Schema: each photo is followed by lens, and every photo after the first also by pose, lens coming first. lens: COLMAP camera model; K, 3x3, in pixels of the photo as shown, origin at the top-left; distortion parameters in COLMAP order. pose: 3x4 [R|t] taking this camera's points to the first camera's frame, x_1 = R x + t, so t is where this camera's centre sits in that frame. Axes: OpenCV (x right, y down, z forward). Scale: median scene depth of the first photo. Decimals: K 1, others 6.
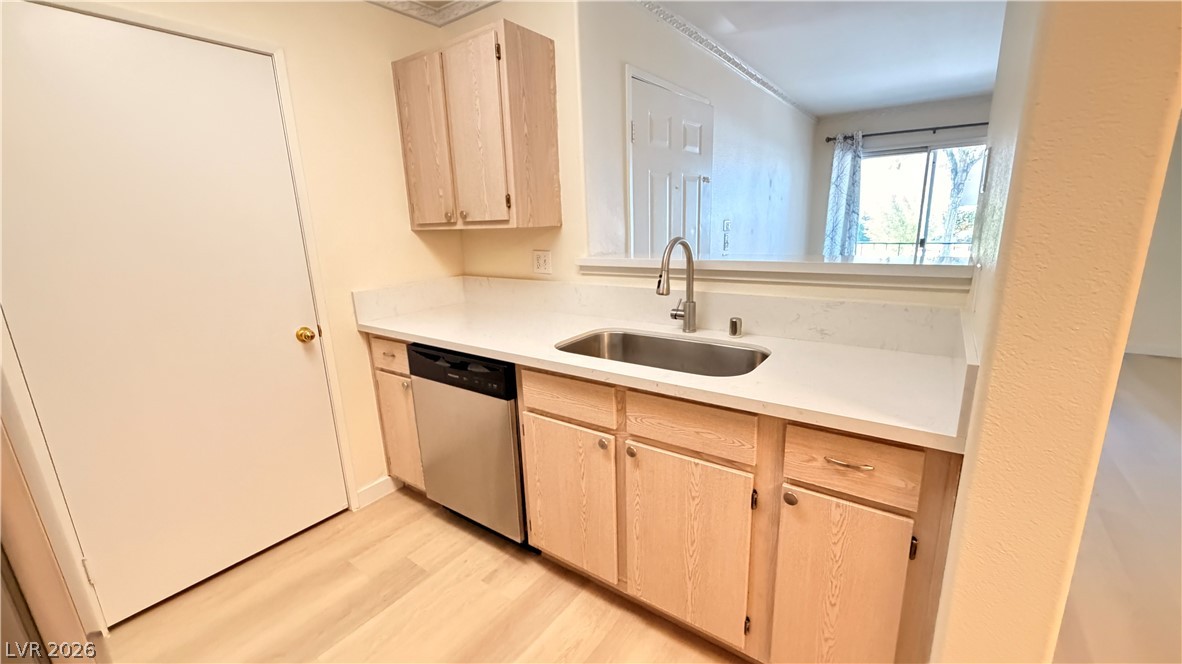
lens RADIAL K [[470.0, 0, 589.3], [0, 470.0, 332.5], [0, 0, 1]] dist [-0.000467, 0.000349]
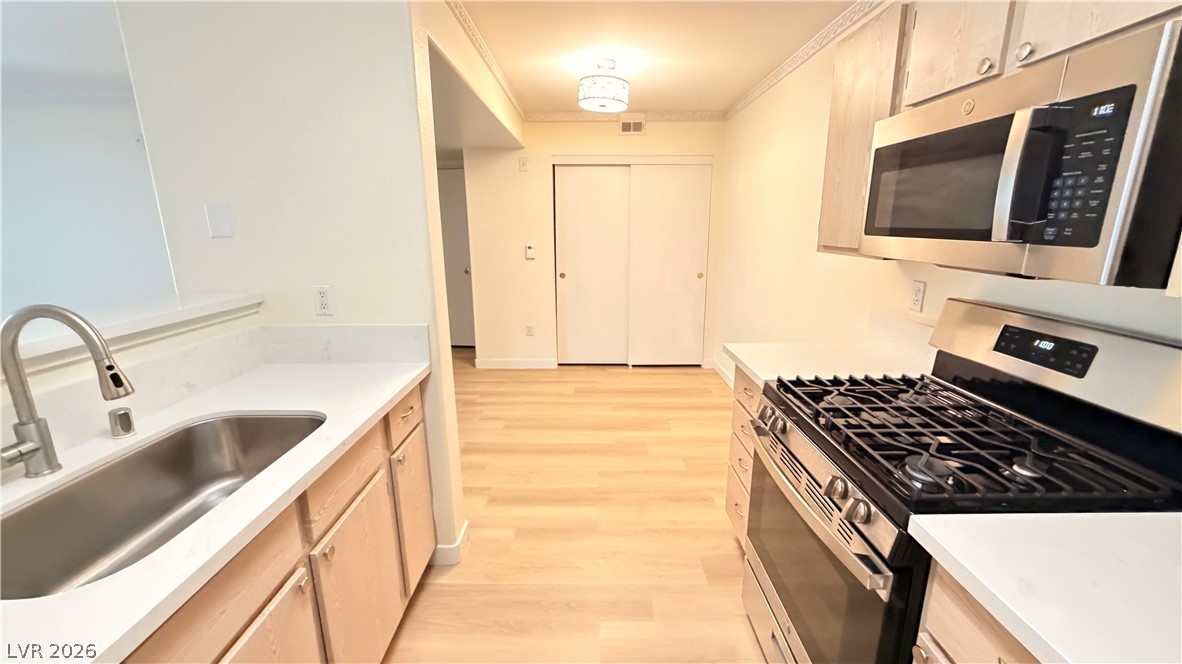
lens RADIAL K [[470.0, 0, 588.6], [0, 470.0, 332.9], [0, 0, 1]] dist [-0.000467, 0.000349]
pose [[-0.586123, -0.148356, 0.796524, -0.533346], [0.211578, 0.920956, 0.327222, -0.182766], [-0.782109, 0.360319, -0.508405, 0.664555]]
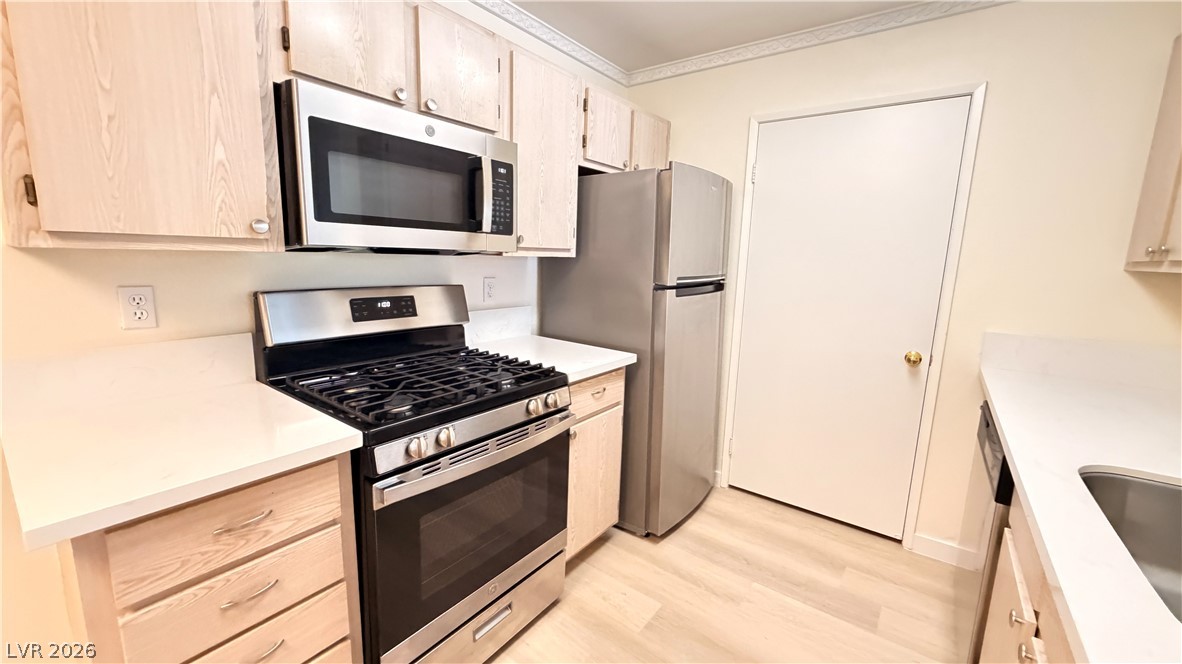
lens RADIAL K [[470.0, 0, 588.4], [0, 470.0, 332.2], [0, 0, 1]] dist [-0.000467, 0.000349]
pose [[-0.014313, 0.199920, -0.979708, 0.421793], [-0.260854, 0.945132, 0.196676, -0.068759], [0.965272, 0.258376, 0.038622, 0.255469]]
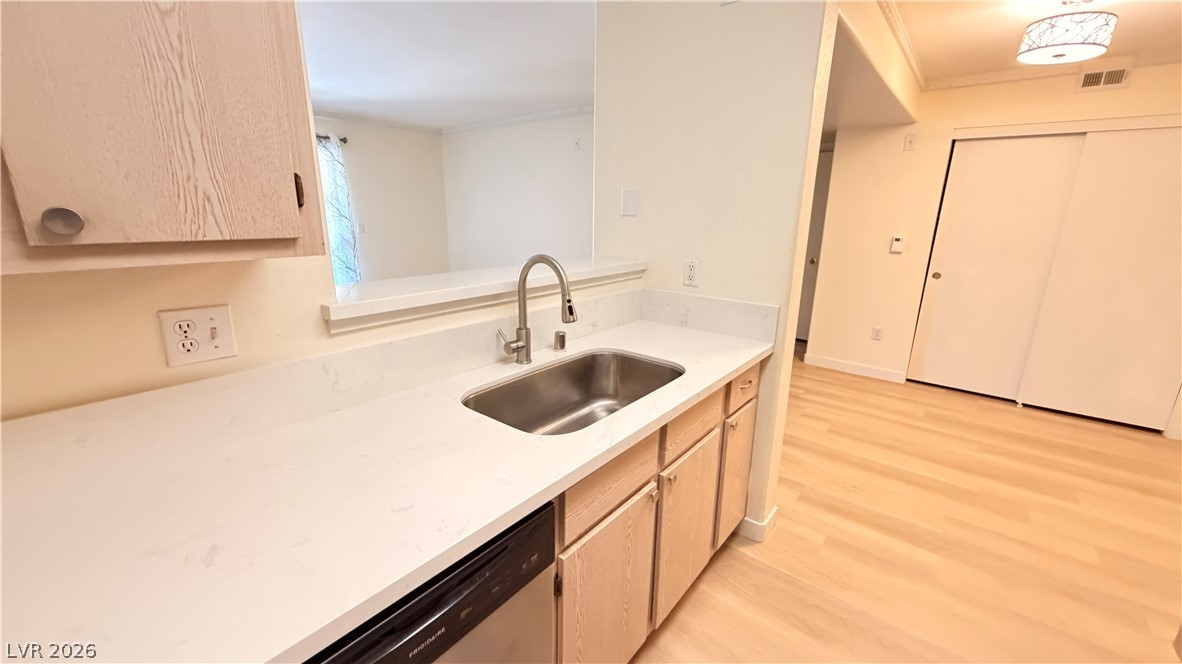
lens RADIAL K [[470.0, 0, 588.5], [0, 470.0, 332.8], [0, 0, 1]] dist [-0.000467, 0.000349]
pose [[0.053095, -0.221456, 0.973724, -0.562284], [0.215327, 0.954699, 0.205388, -0.189229], [-0.975098, 0.198764, 0.098375, 0.726879]]
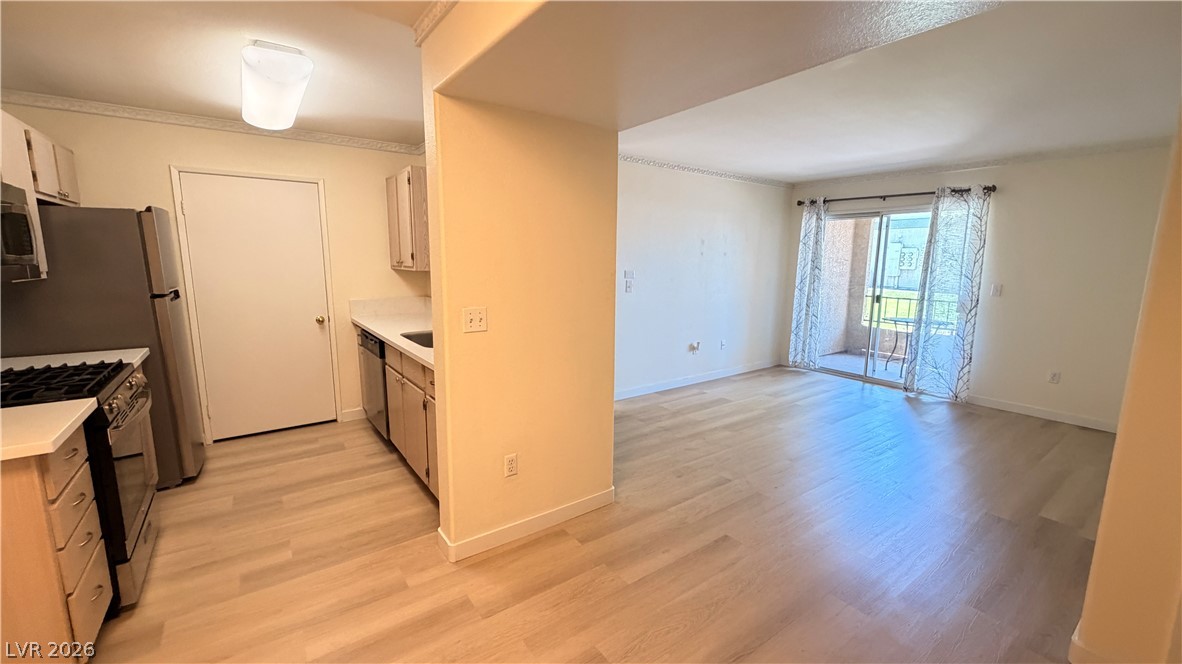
lens RADIAL K [[470.0, 0, 589.0], [0, 470.0, 333.1], [0, 0, 1]] dist [-0.000467, 0.000349]
pose [[0.950926, 0.088414, -0.296516, 1.039901], [-0.109297, 0.992510, -0.054572, 0.043602], [0.289470, 0.084302, 0.953467, -0.524653]]
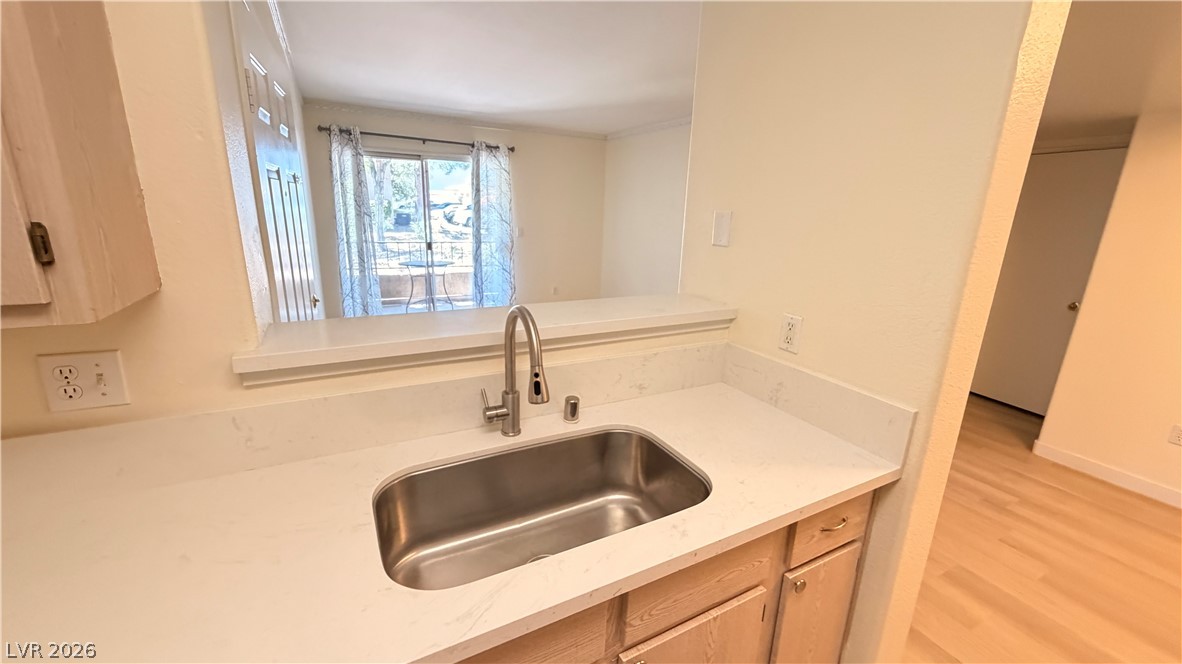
lens RADIAL K [[470.0, 0, 587.8], [0, 470.0, 332.7], [0, 0, 1]] dist [-0.000467, 0.000349]
pose [[0.437925, -0.188678, 0.878990, -0.292468], [0.161009, 0.978381, 0.129796, -0.200126], [-0.884476, 0.084684, 0.458836, 0.525954]]
